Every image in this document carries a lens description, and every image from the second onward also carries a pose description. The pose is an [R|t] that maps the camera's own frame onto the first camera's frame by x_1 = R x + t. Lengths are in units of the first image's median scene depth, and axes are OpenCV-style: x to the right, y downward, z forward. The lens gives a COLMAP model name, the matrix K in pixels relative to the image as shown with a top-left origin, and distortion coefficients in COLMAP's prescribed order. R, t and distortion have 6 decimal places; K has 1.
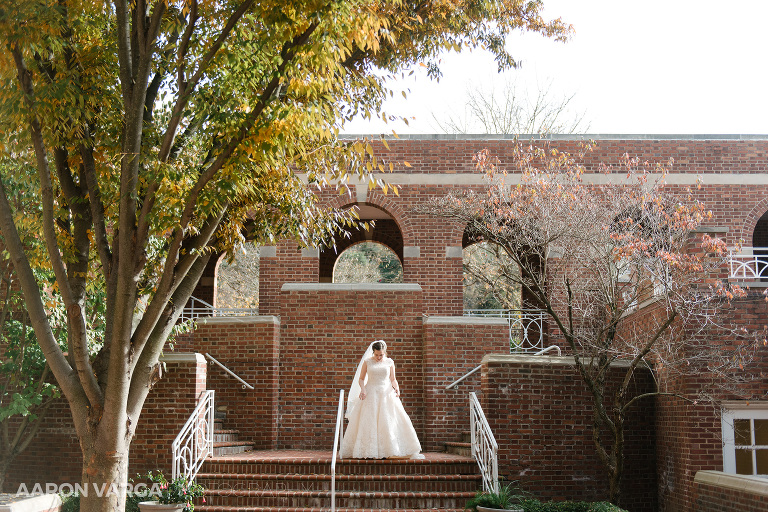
lens RADIAL K [[1247.0, 0, 384.7], [0, 1247.0, 202.8], [0, 0, 1]] dist [-0.020235, -0.101341]
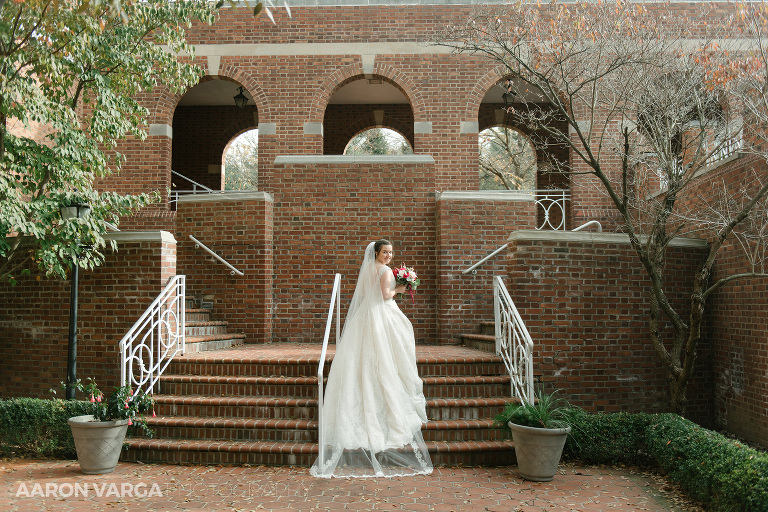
lens RADIAL K [[1247.0, 0, 384.7], [0, 1247.0, 202.8], [0, 0, 1]] dist [-0.020235, -0.101341]
pose [[0.999942, -0.004898, -0.009599, 0.004407], [0.005724, 0.996103, 0.088017, 0.030691], [0.009130, -0.088067, 0.996073, 0.182670]]
